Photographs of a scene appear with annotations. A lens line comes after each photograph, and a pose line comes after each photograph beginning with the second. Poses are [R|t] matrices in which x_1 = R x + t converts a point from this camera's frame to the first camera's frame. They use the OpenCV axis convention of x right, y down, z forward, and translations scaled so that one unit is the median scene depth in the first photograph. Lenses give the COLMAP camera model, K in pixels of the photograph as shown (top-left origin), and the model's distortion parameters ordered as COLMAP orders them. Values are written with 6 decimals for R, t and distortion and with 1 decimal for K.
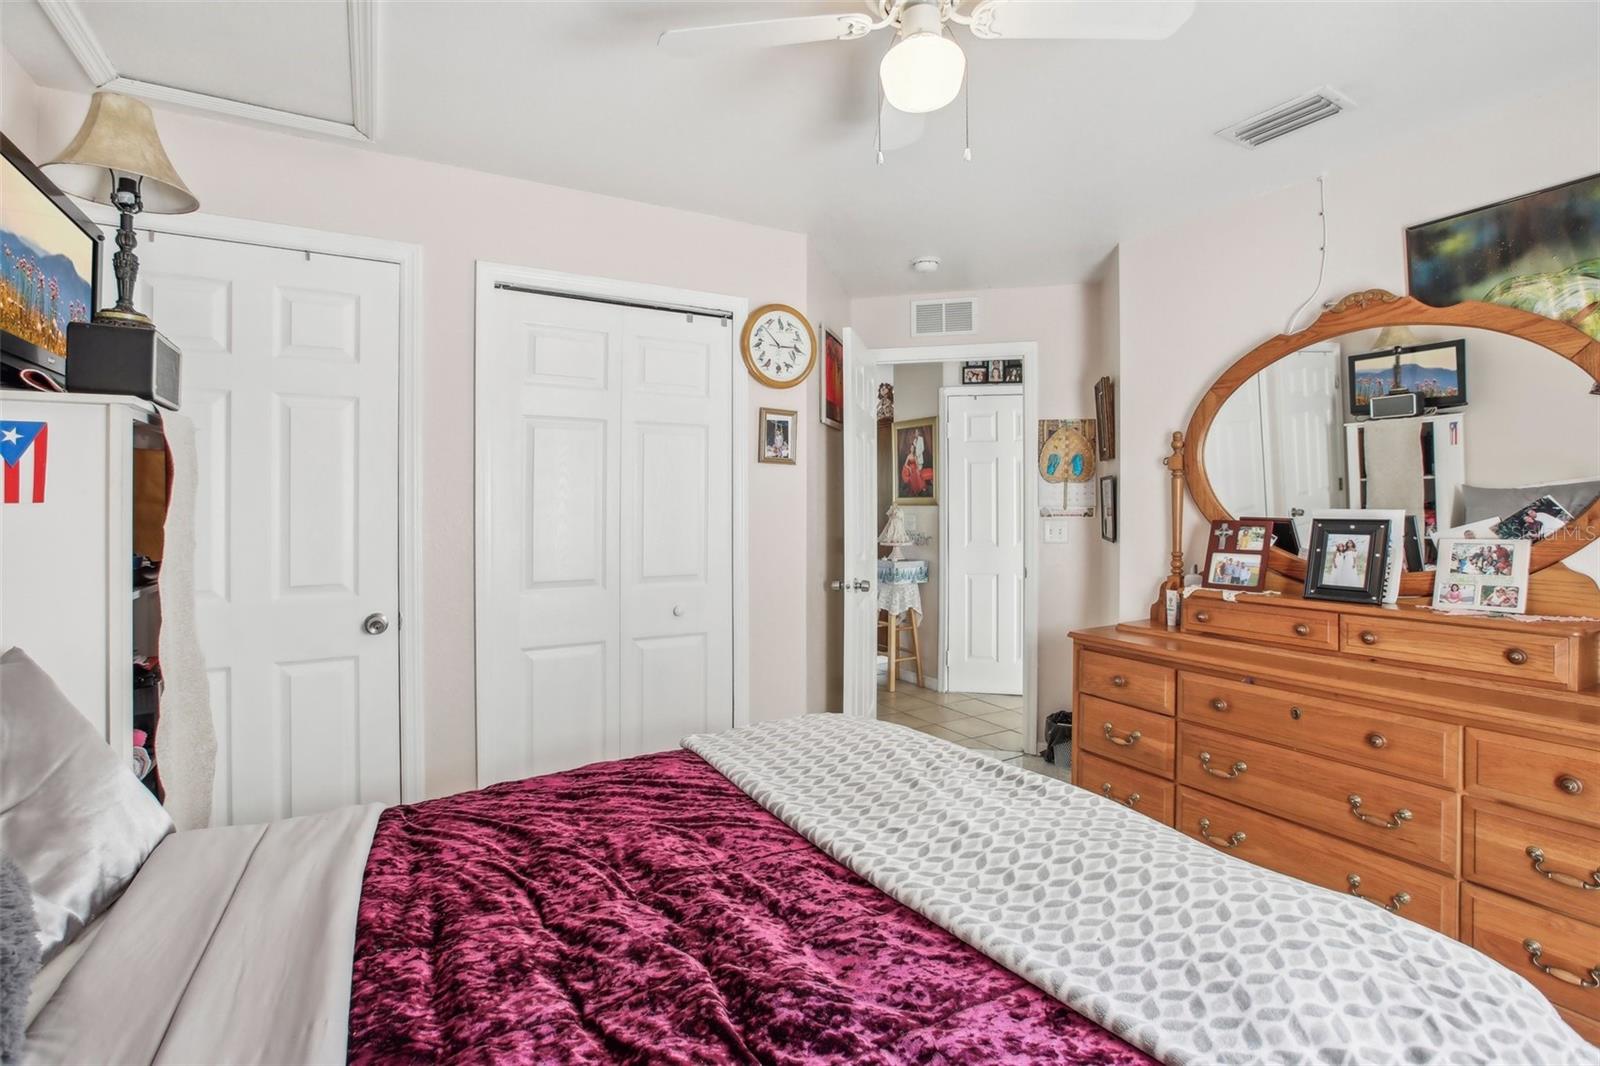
lens RADIAL K [[748.1, 0, 791.6], [0, 748.1, 531.2], [0, 0, 1]] dist [-0.055003, 0.033188]
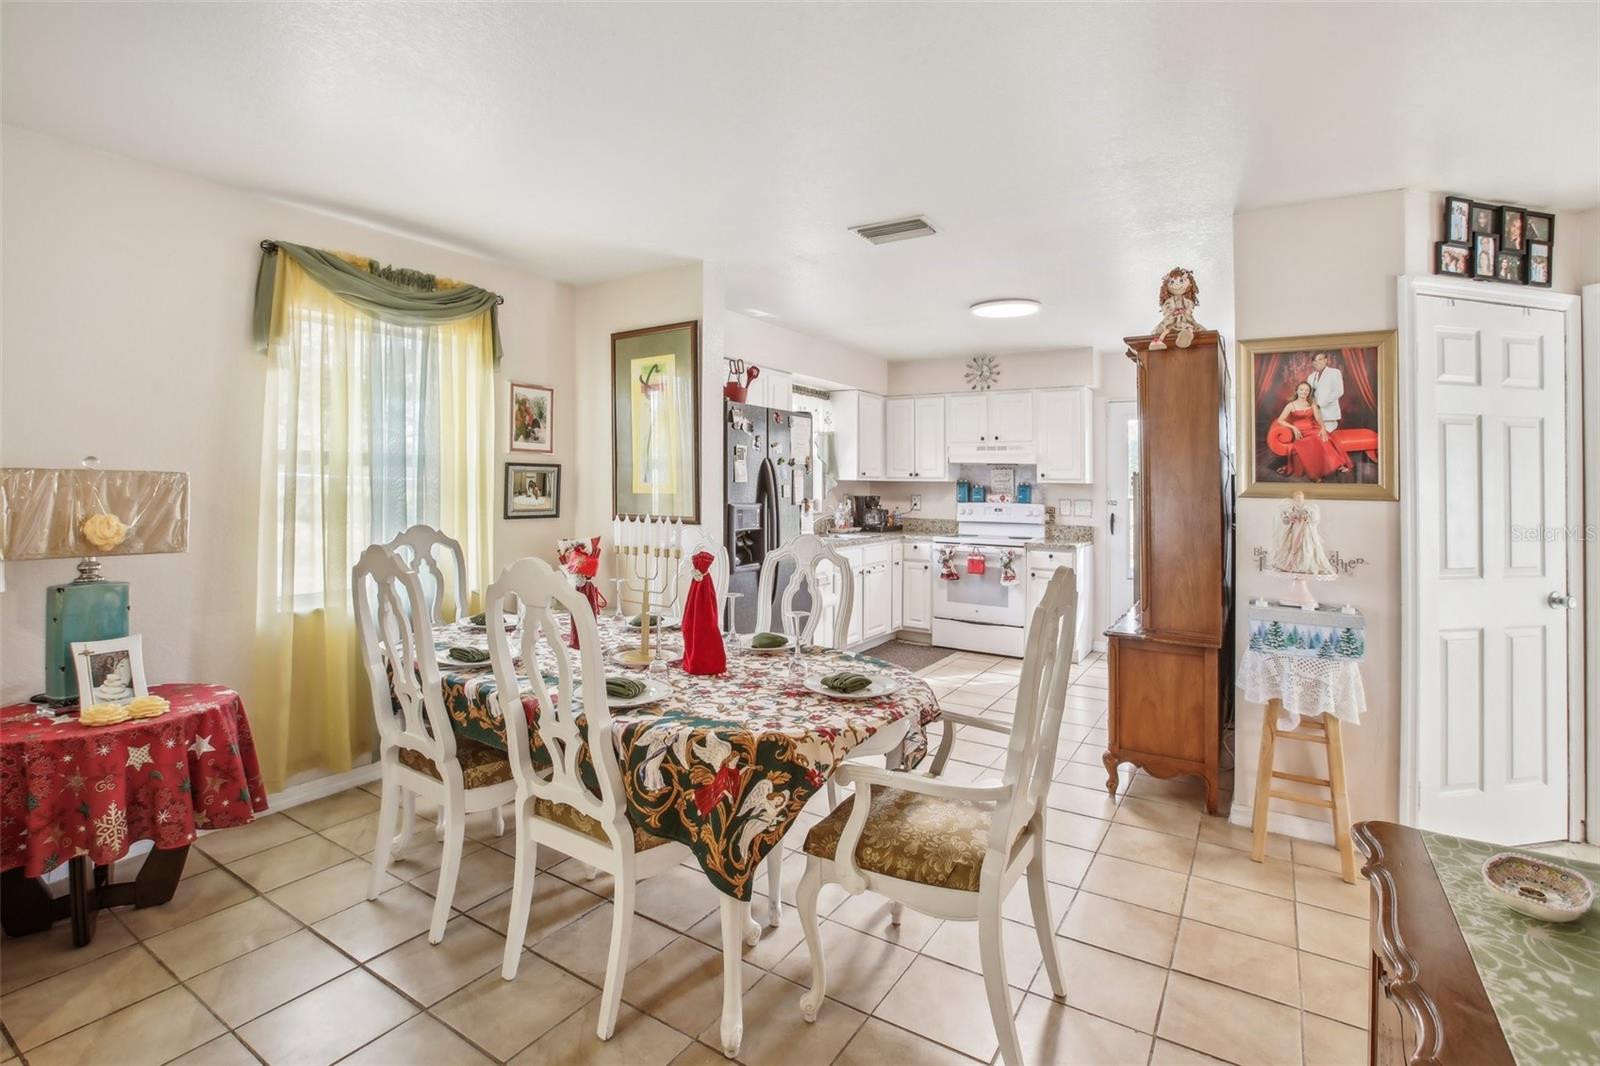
lens RADIAL K [[763.1, 0, 786.7], [0, 763.1, 464.2], [0, 0, 1]] dist [-0.043703, 0.013241]
pose [[0.889027, 0.018323, 0.457488, -0.406929], [0.005476, 0.998702, -0.050642, -0.034540], [-0.457822, 0.047528, 0.887773, 0.713001]]
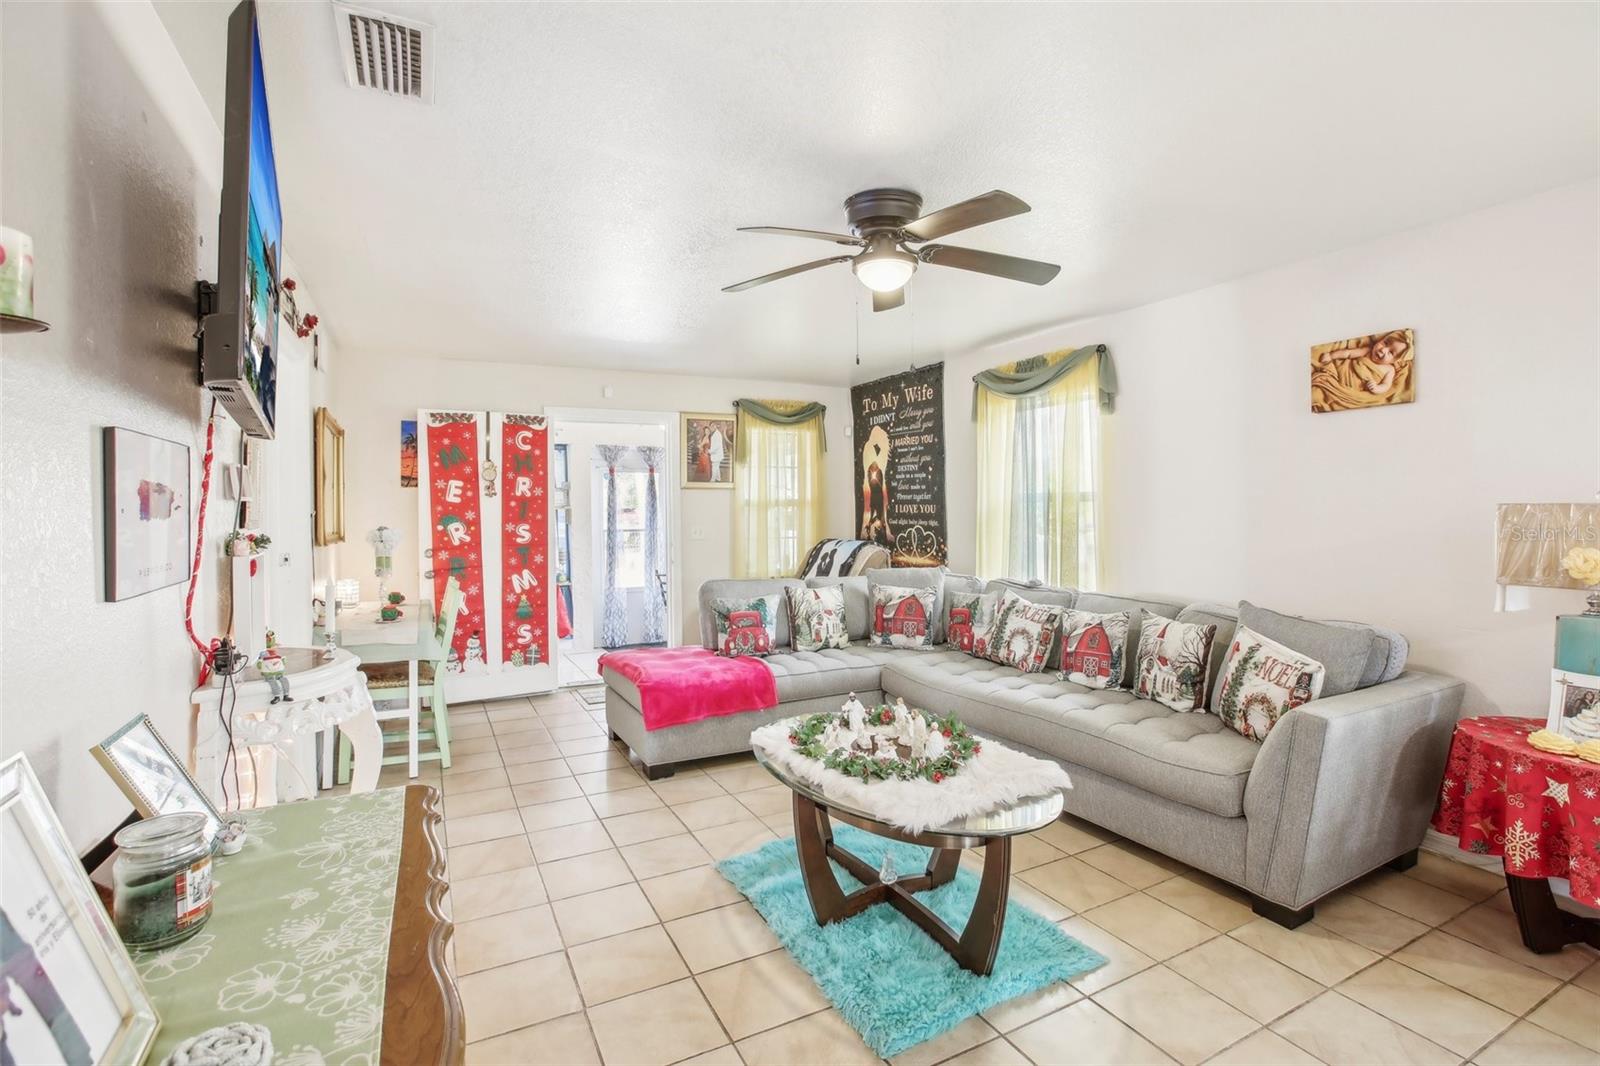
lens RADIAL K [[736.0, 0, 805.2], [0, 736.0, 518.1], [0, 0, 1]] dist [-0.076955, 0.031971]
pose [[-0.032881, 0.003497, -0.999453, -0.145156], [-0.024501, 0.999691, 0.004304, -0.037736], [0.999159, 0.024630, -0.032785, 0.838333]]
